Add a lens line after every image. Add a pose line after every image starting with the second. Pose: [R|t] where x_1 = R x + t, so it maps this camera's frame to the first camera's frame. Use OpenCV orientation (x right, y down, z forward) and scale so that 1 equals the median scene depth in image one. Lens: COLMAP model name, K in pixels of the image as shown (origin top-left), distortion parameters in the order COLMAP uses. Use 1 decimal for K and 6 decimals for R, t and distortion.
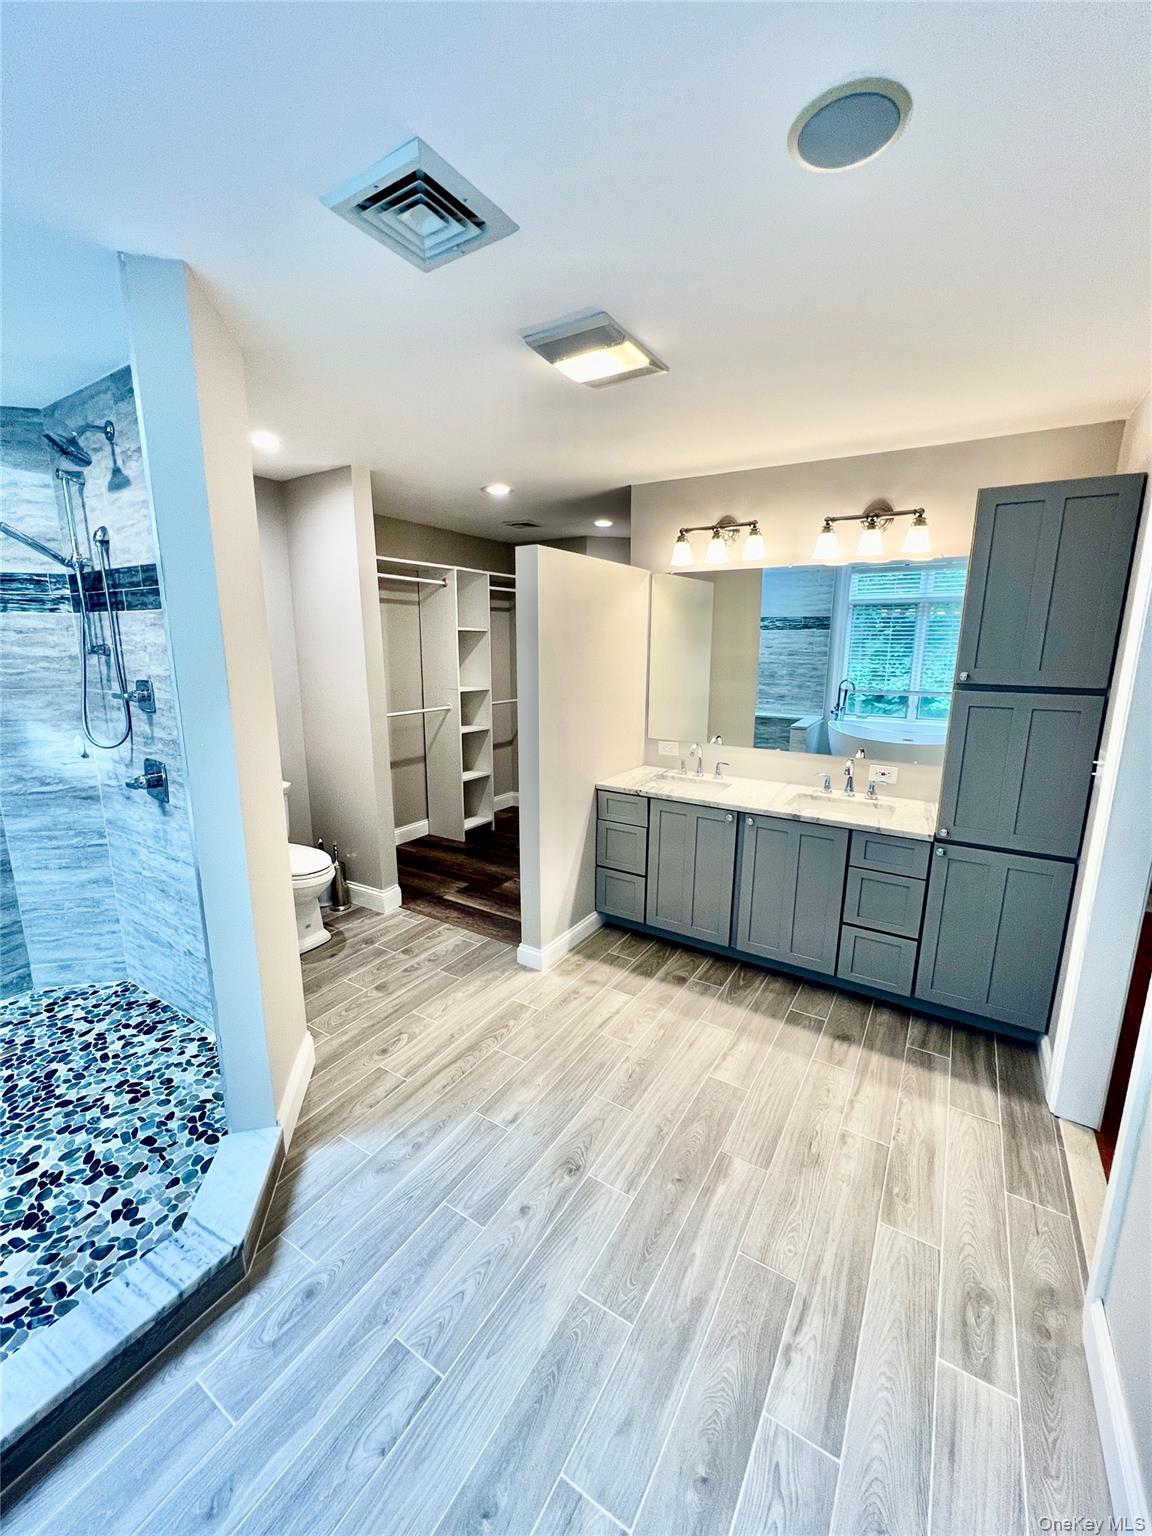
lens RADIAL K [[615.0, 0, 578.1], [0, 615.0, 763.3], [0, 0, 1]] dist [-0.004037, 0.001189]
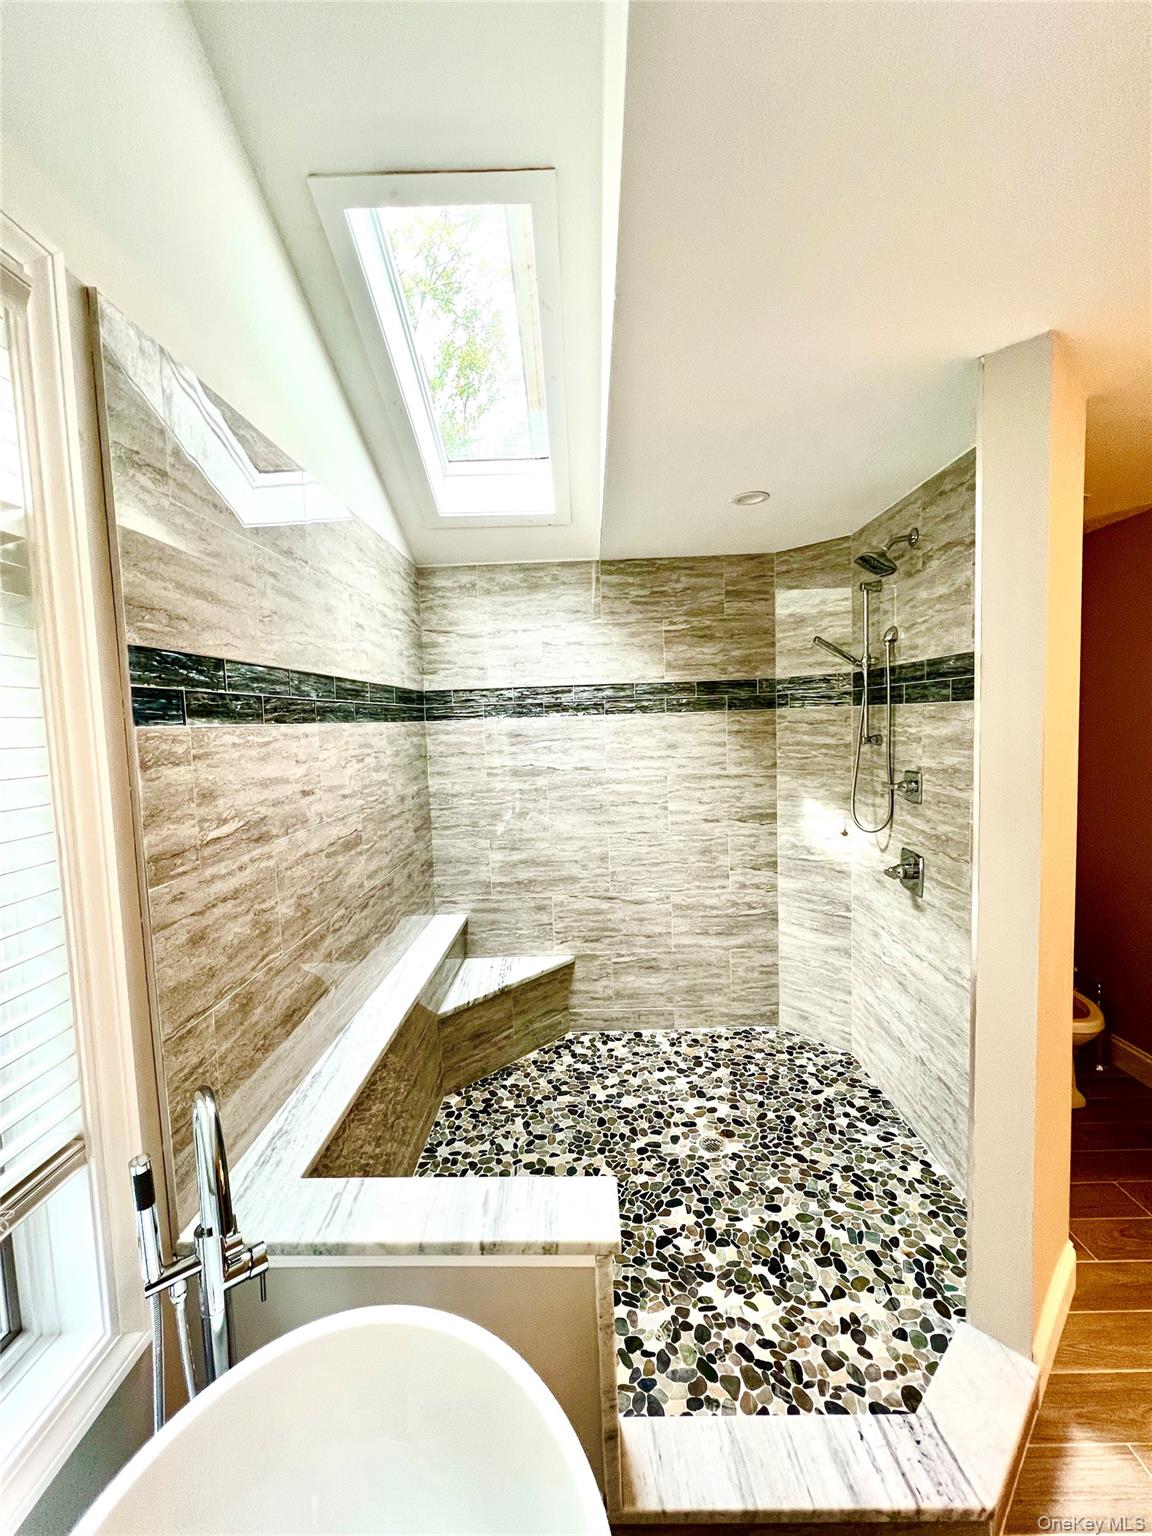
lens RADIAL K [[615.0, 0, 578.1], [0, 615.0, 763.3], [0, 0, 1]] dist [-0.004037, 0.001189]
pose [[0.513250, 0.040464, -0.857285, -0.132511], [-0.133576, 0.990482, -0.033221, -0.042883], [0.847780, 0.131563, 0.513770, 0.020192]]
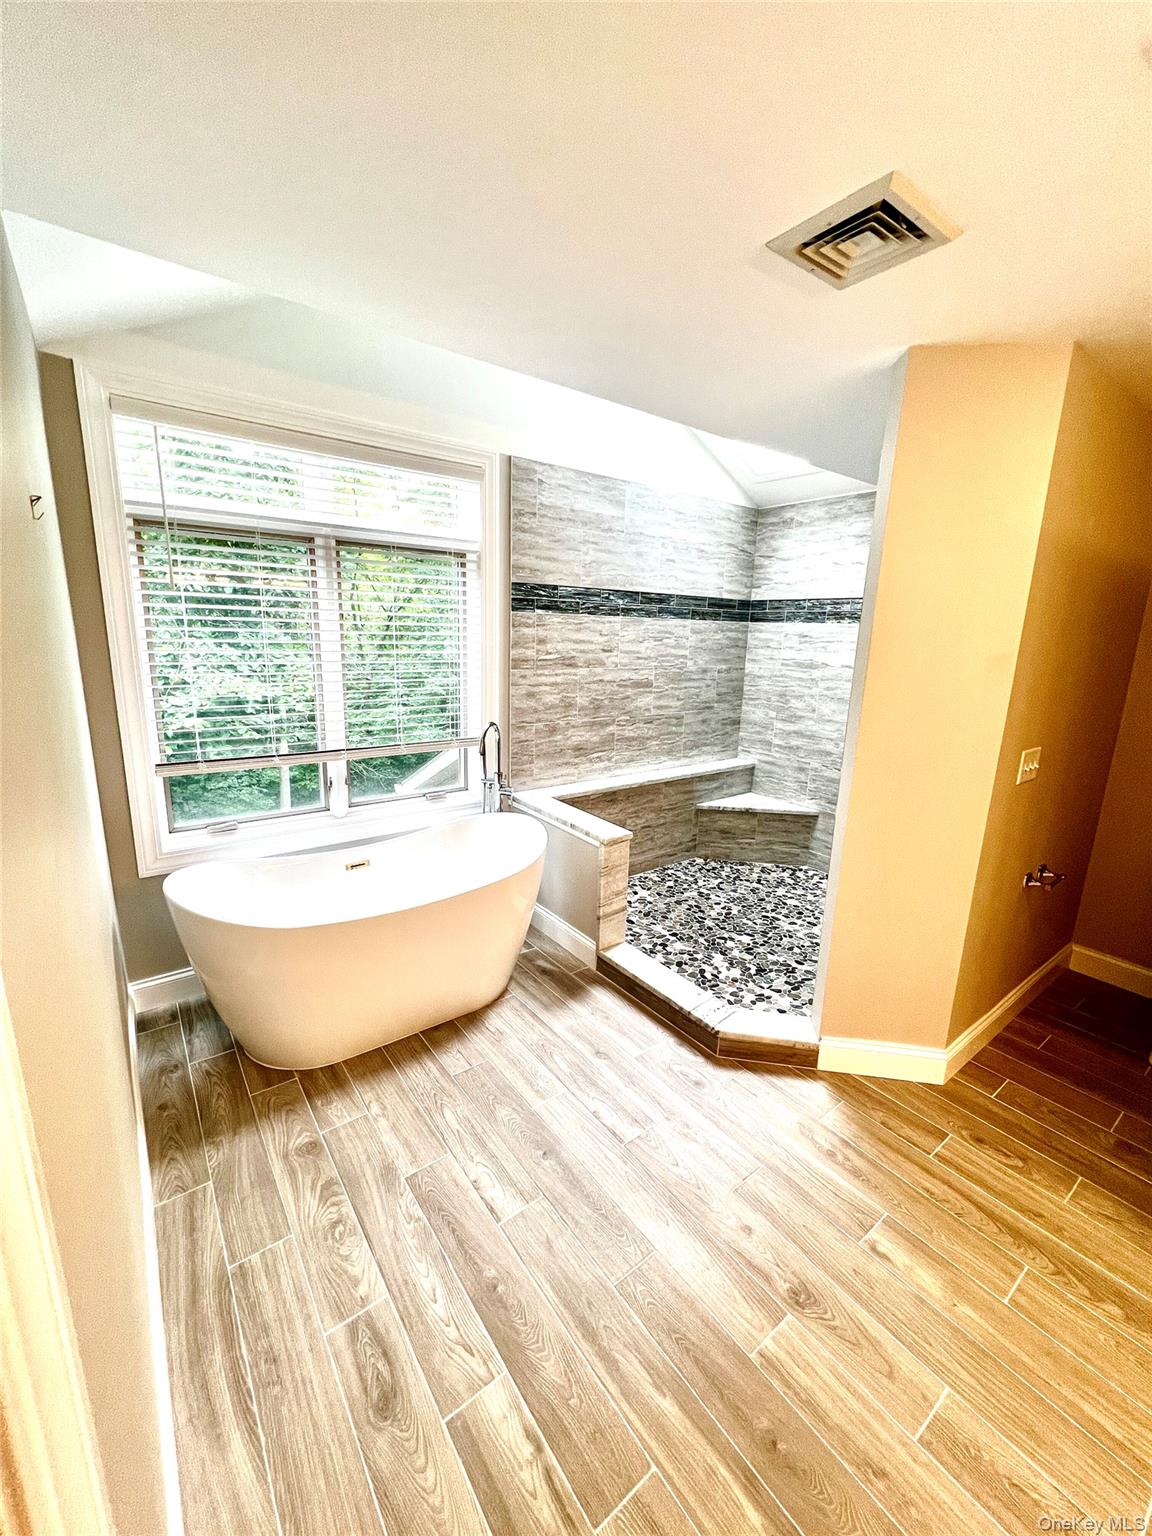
lens RADIAL K [[615.0, 0, 578.1], [0, 615.0, 763.3], [0, 0, 1]] dist [-0.004037, 0.001189]
pose [[-0.355599, 0.187915, -0.915553, 0.603019], [-0.213442, 0.937367, 0.275293, -0.140113], [0.909941, 0.293311, -0.293217, 0.653609]]
